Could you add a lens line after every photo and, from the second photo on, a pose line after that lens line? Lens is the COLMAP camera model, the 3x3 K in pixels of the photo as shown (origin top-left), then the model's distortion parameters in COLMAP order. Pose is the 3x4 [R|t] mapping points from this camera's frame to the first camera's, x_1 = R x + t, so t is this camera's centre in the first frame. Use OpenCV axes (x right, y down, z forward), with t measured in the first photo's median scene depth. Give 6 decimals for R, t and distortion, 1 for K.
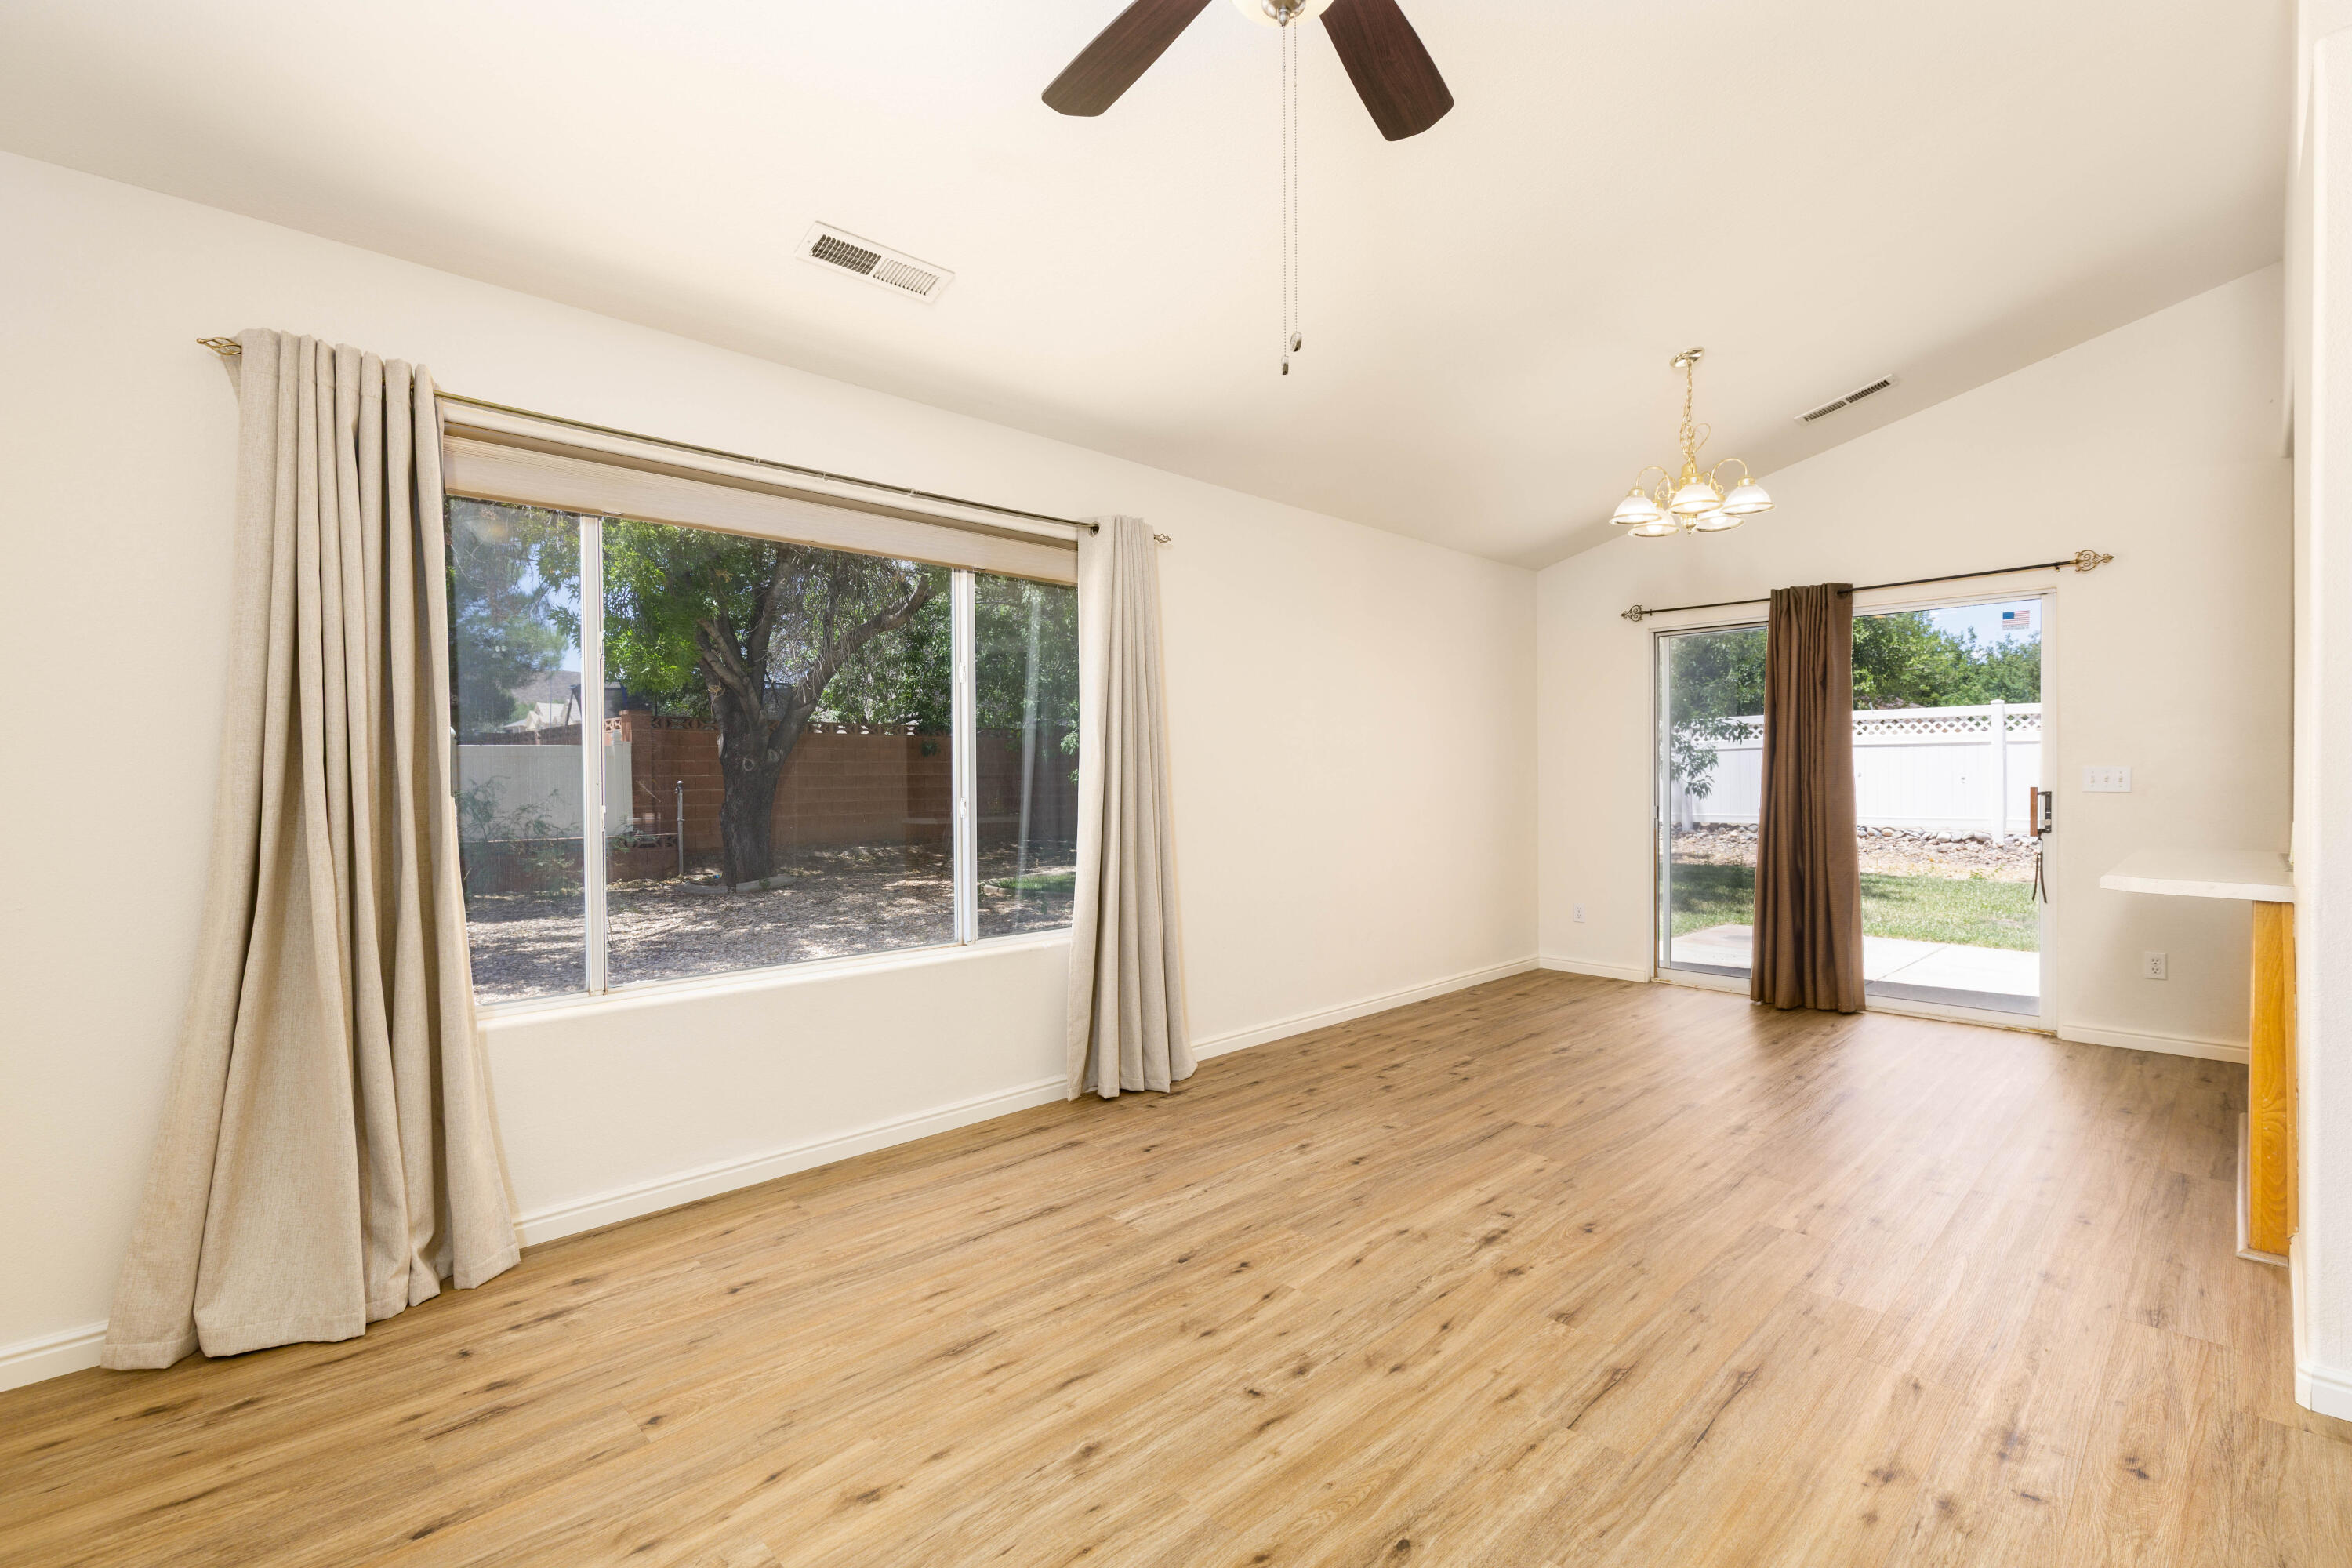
lens RADIAL K [[1043.9, 0, 1181.3], [0, 1043.9, 784.8], [0, 0, 1]] dist [0.008239, 0.001325]
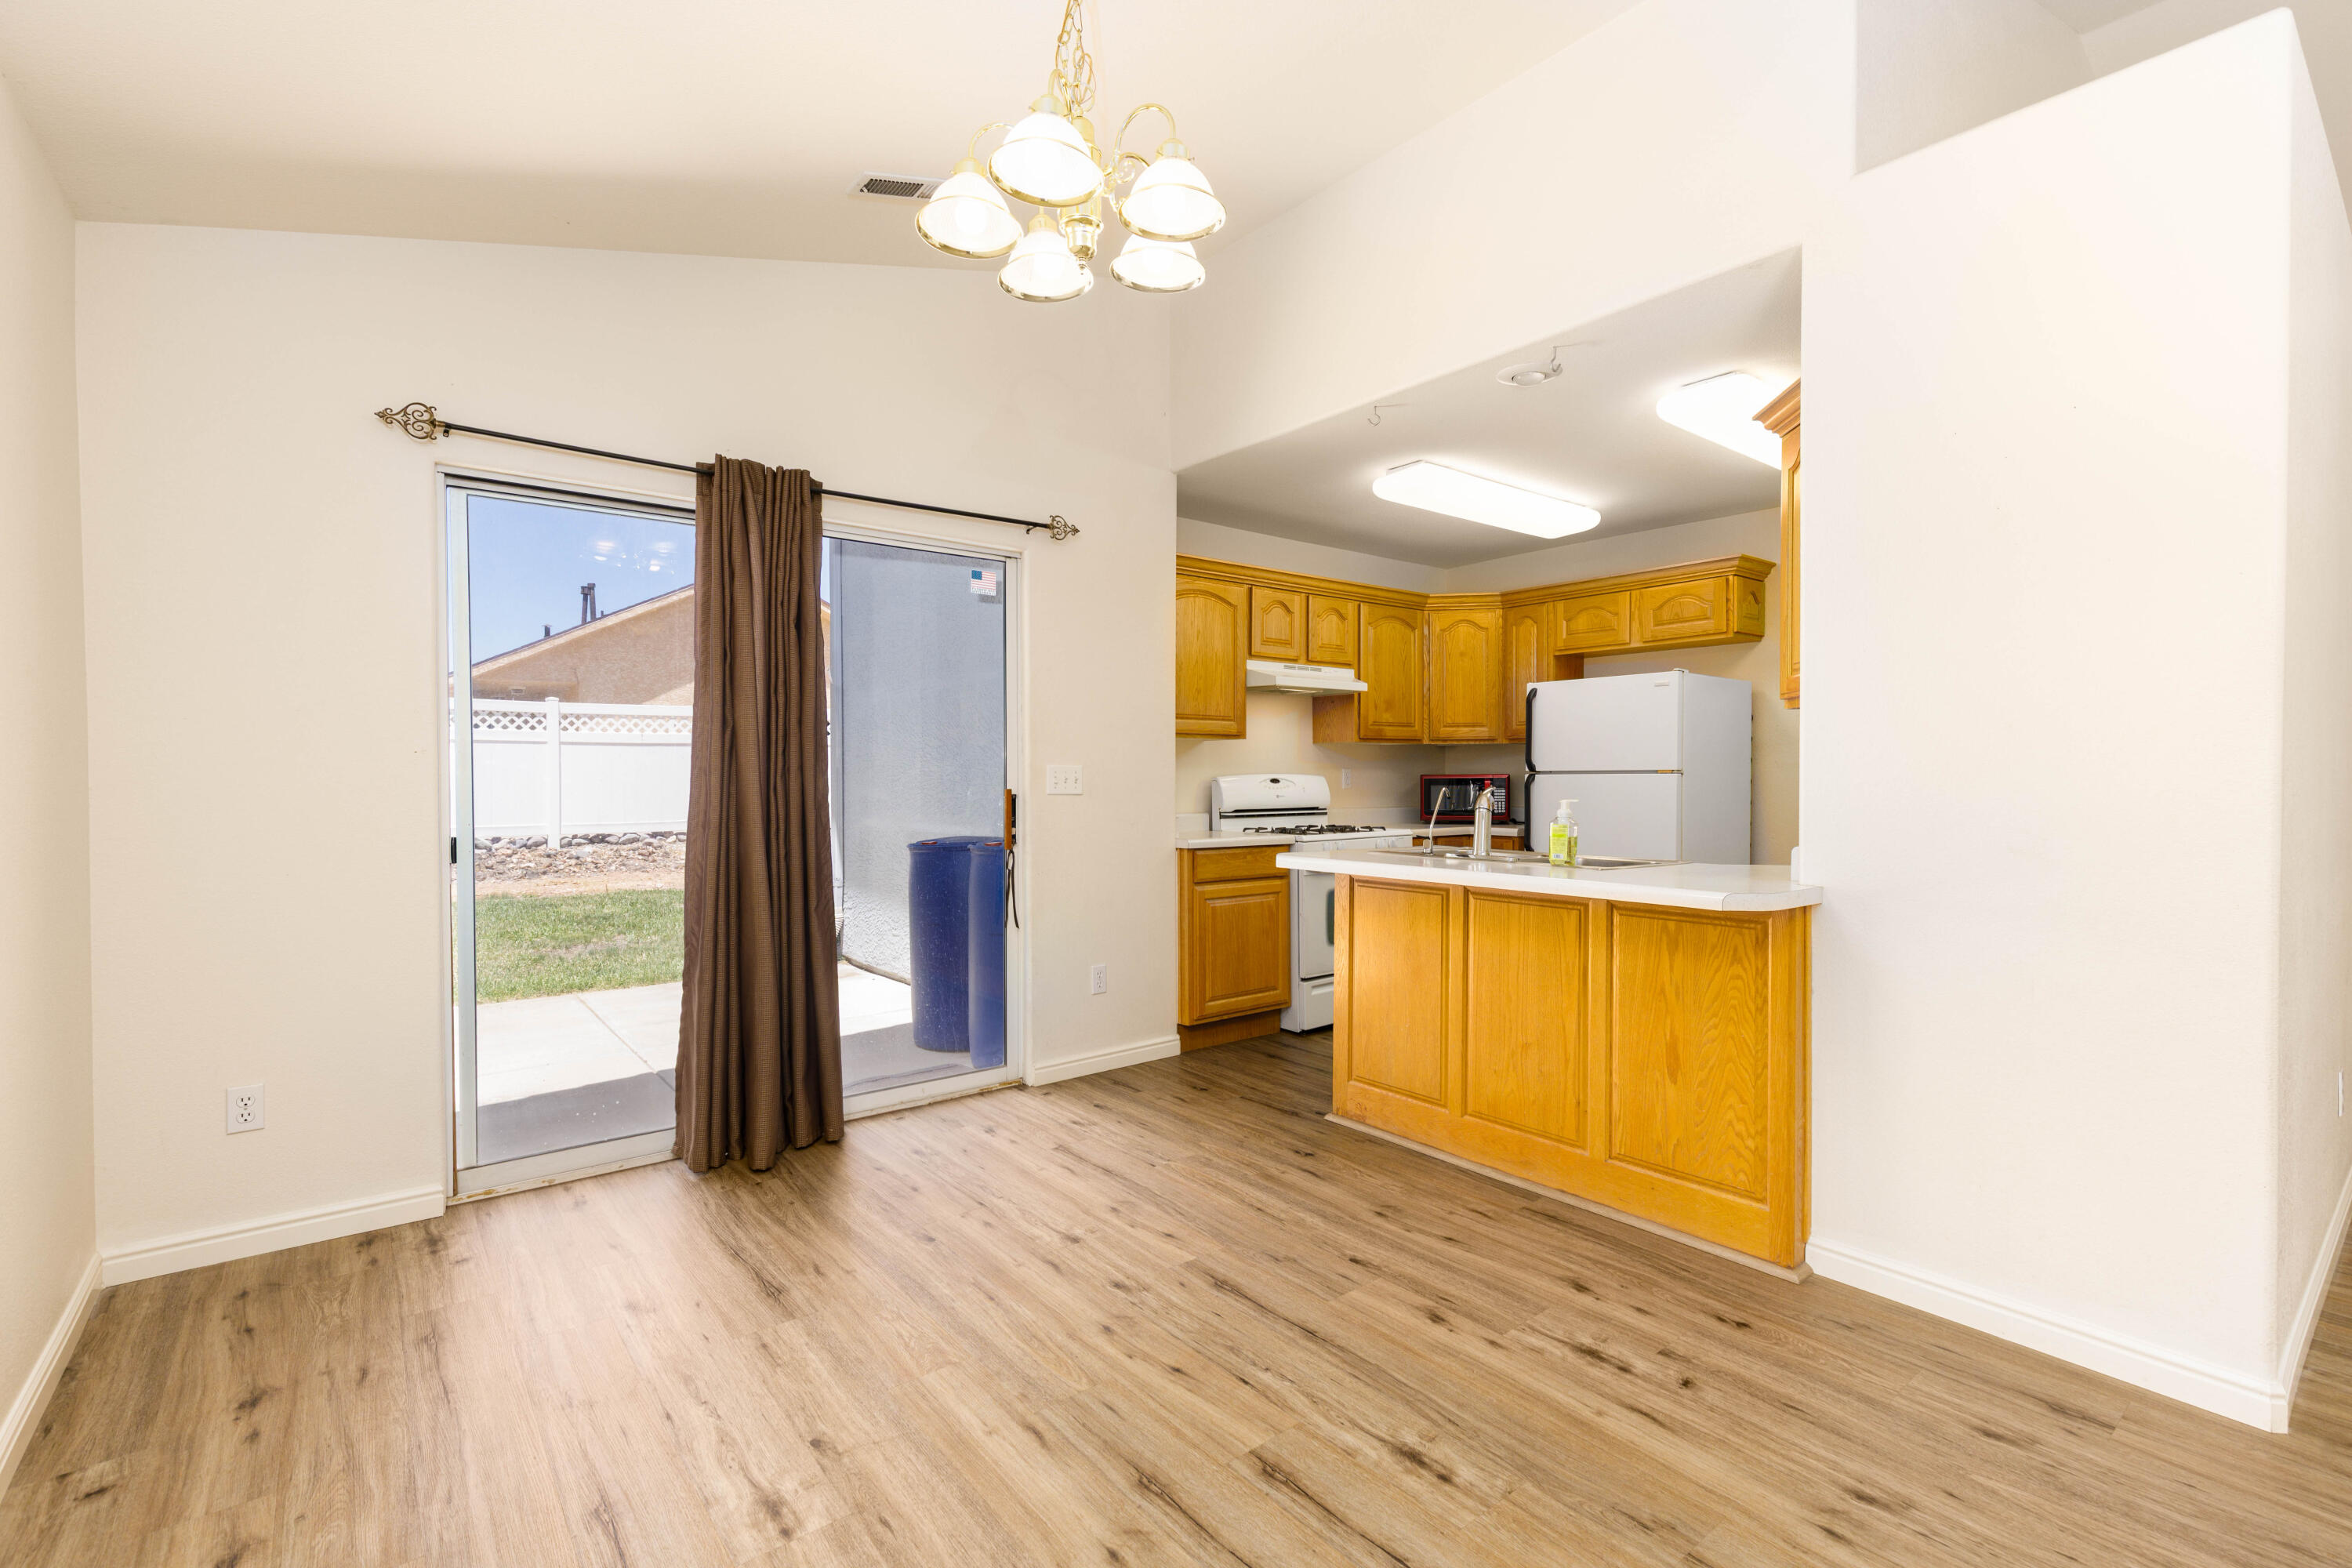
lens RADIAL K [[1043.9, 0, 1181.3], [0, 1043.9, 784.8], [0, 0, 1]] dist [0.008239, 0.001325]
pose [[0.107232, 0.003475, 0.994228, 0.013133], [0.015205, 0.999871, -0.005135, 0.004548], [-0.994118, 0.015668, 0.107166, 0.709194]]
